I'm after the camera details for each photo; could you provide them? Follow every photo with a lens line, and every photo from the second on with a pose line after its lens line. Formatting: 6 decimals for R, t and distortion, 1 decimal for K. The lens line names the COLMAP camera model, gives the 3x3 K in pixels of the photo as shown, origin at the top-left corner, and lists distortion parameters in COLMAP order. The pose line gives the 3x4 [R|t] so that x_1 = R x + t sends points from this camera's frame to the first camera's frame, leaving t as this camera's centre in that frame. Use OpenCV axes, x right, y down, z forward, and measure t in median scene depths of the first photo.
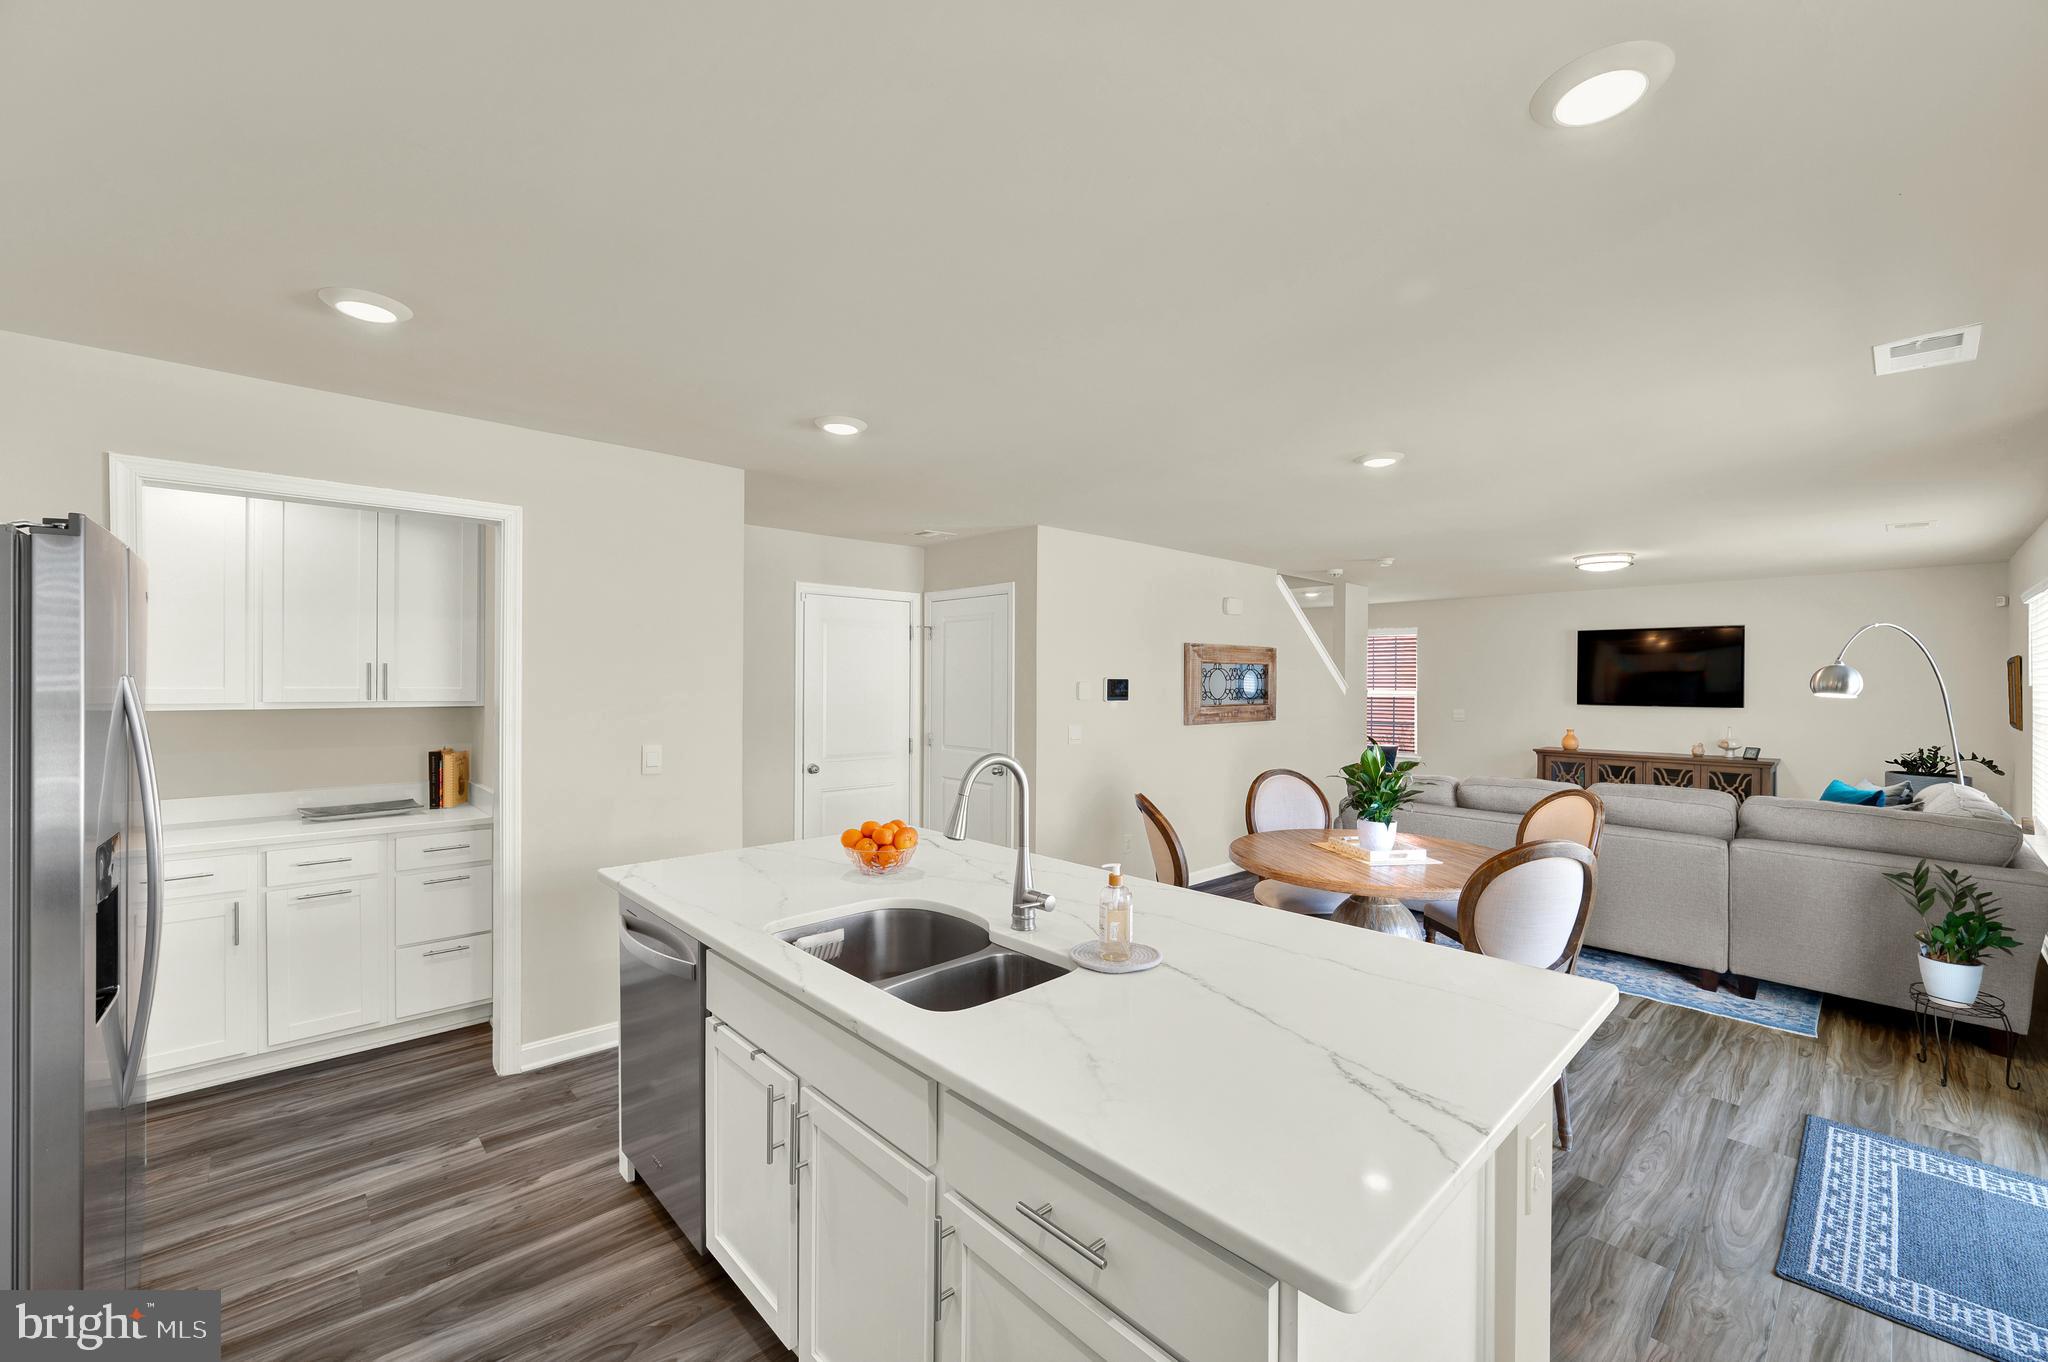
lens RADIAL K [[816.5, 0, 1037.2], [0, 816.5, 688.9], [0, 0, 1]] dist [-0.003535, -0.001154]
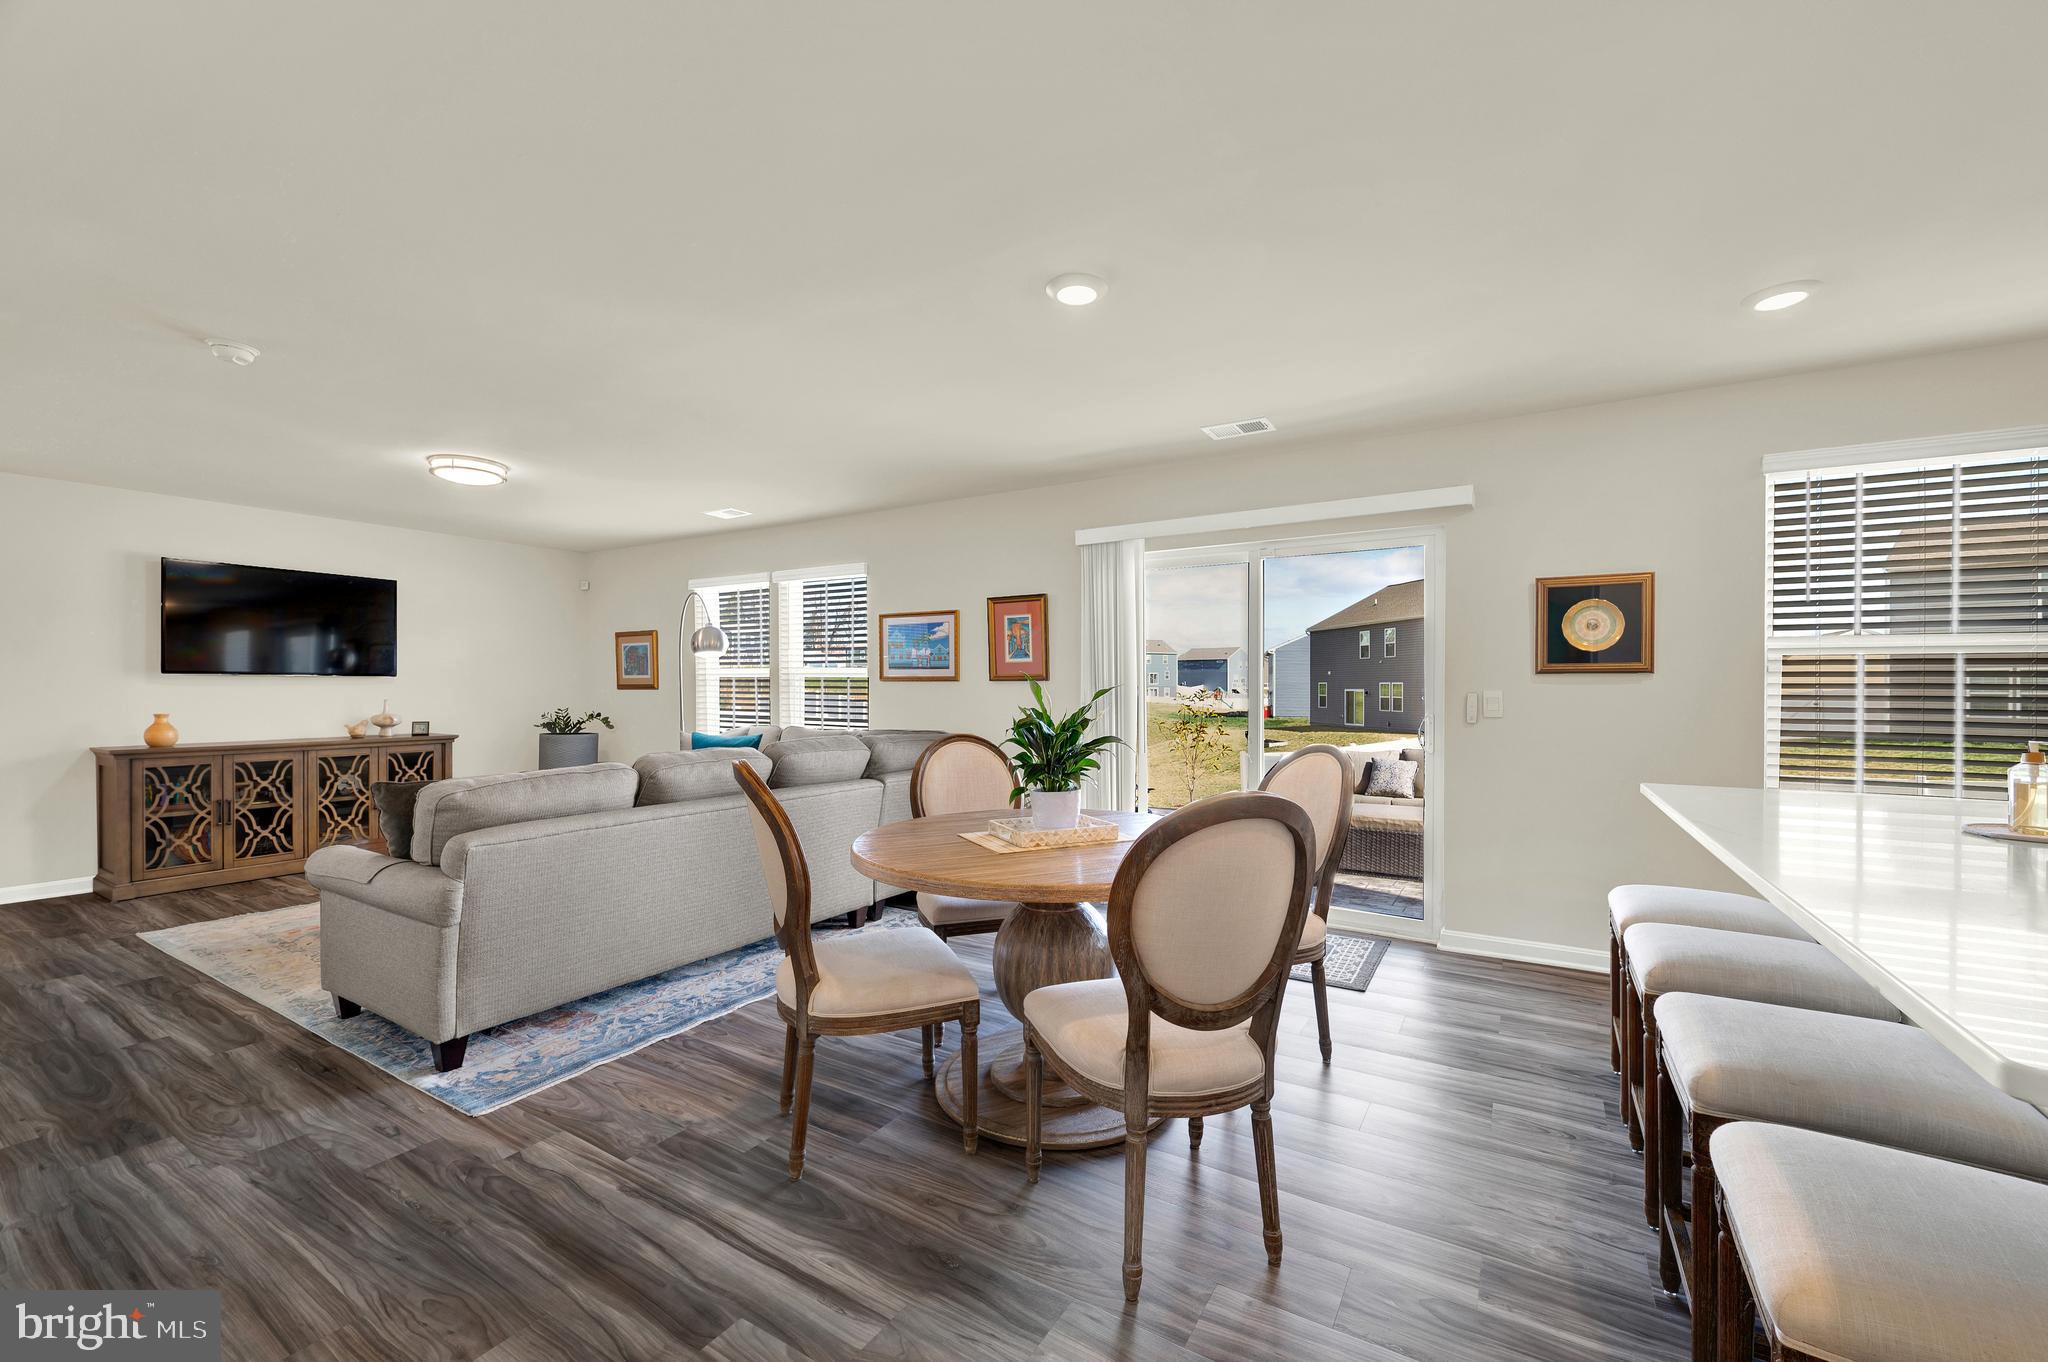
lens RADIAL K [[816.5, 0, 1023.4], [0, 816.5, 689.7], [0, 0, 1]] dist [-0.003535, -0.001154]
pose [[-0.263095, -0.008952, 0.964728, -0.147660], [0.005105, 0.999930, 0.010671, 0.035038], [-0.964756, 0.007732, -0.263031, 0.669738]]
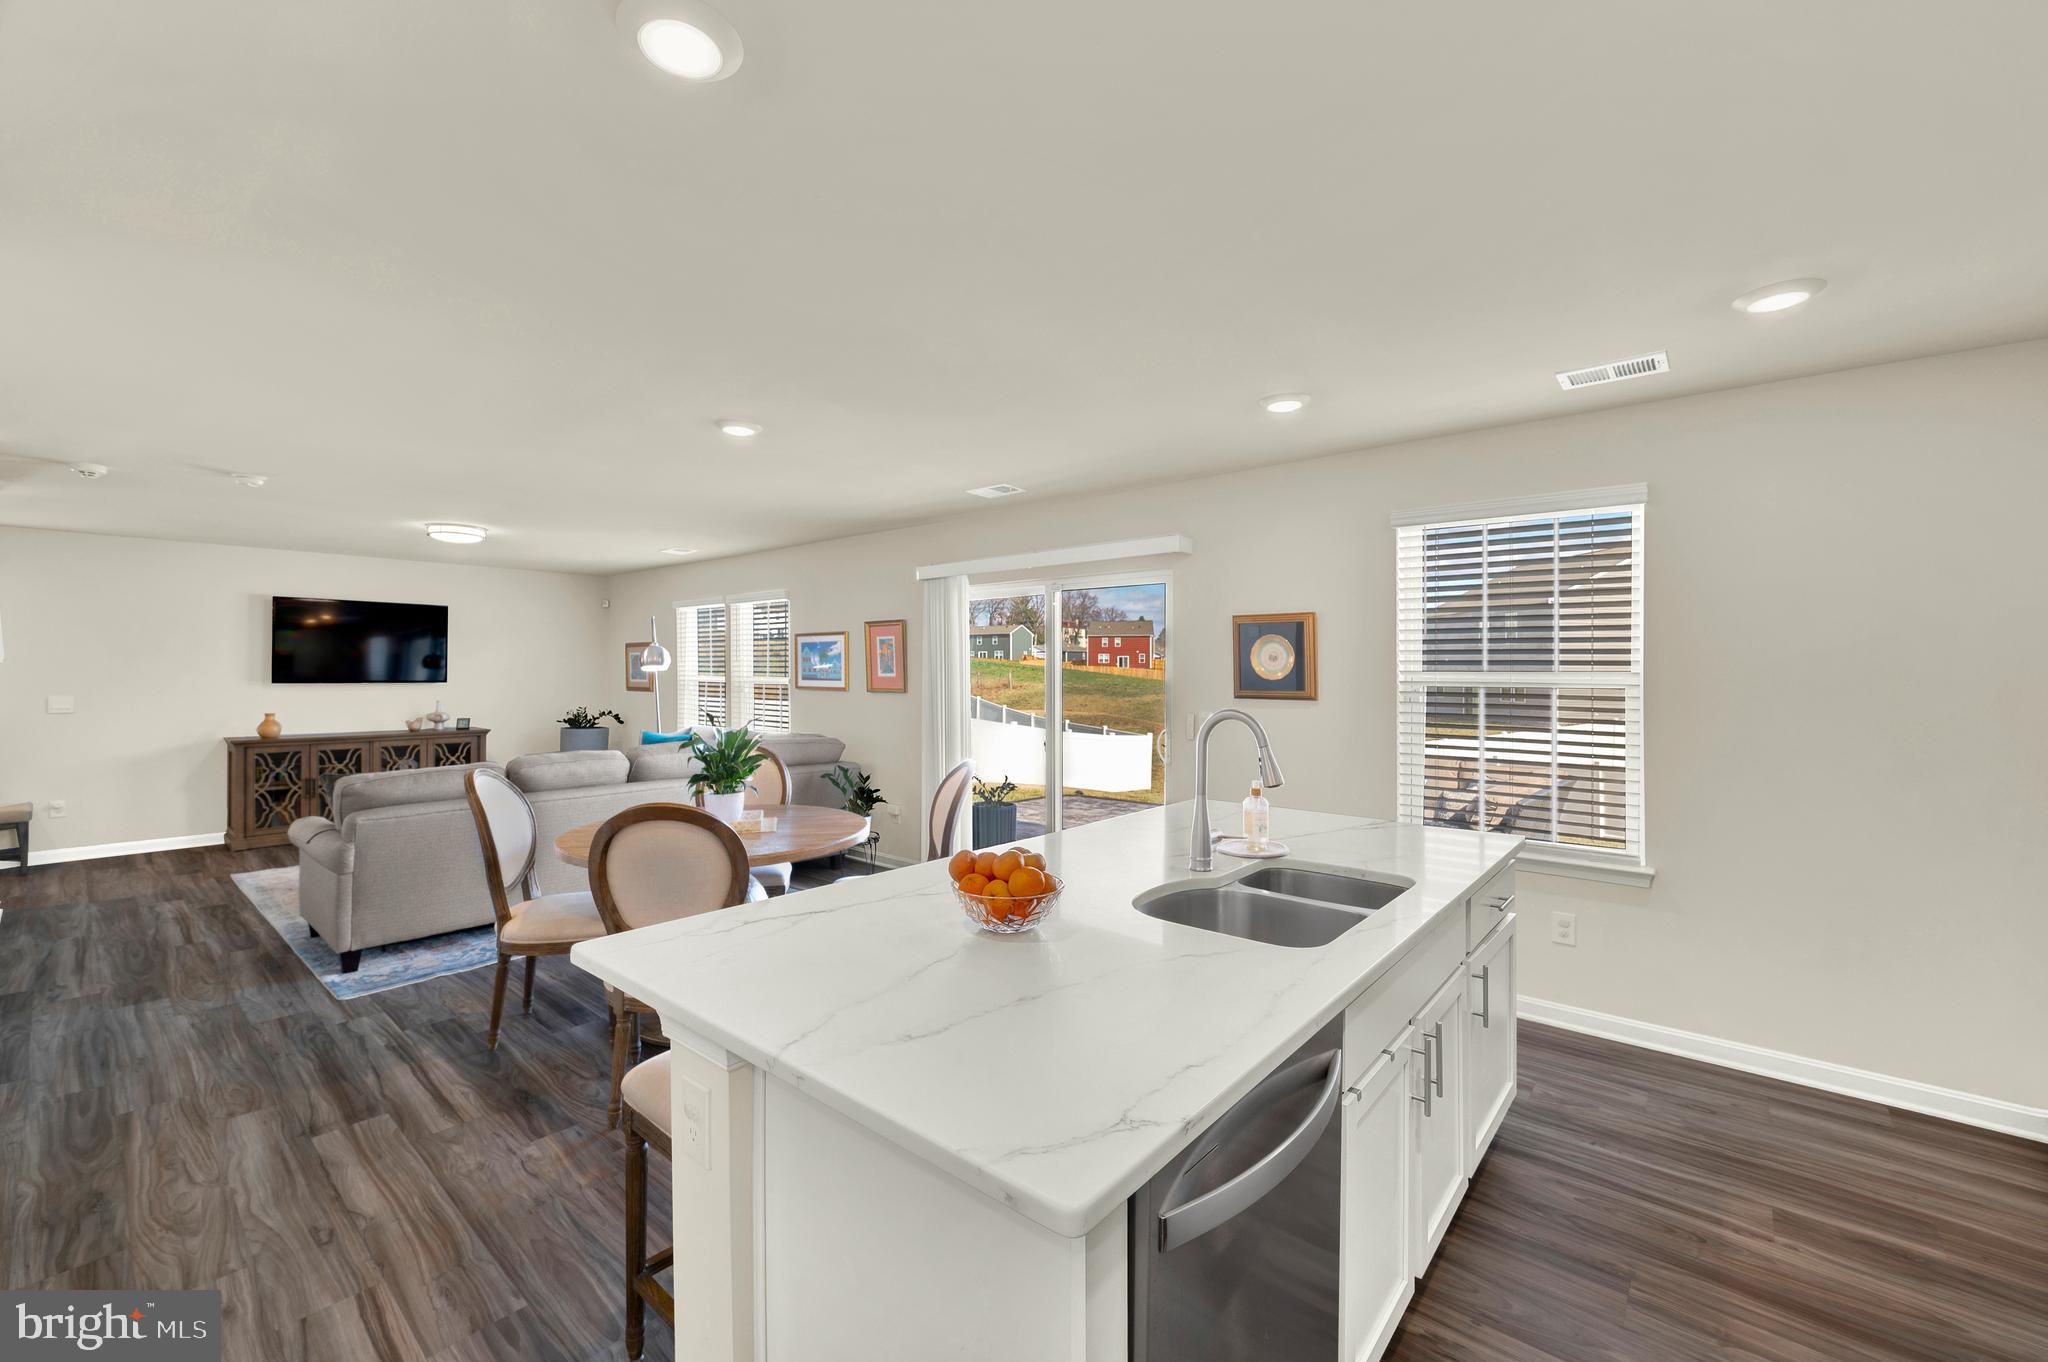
lens RADIAL K [[816.5, 0, 1014.0], [0, 816.5, 667.6], [0, 0, 1]] dist [-0.003535, -0.001154]
pose [[-0.107418, -0.000946, 0.994214, -0.328115], [0.003486, 0.999993, 0.001328, 0.005184], [-0.994208, 0.003608, -0.107414, 0.417692]]
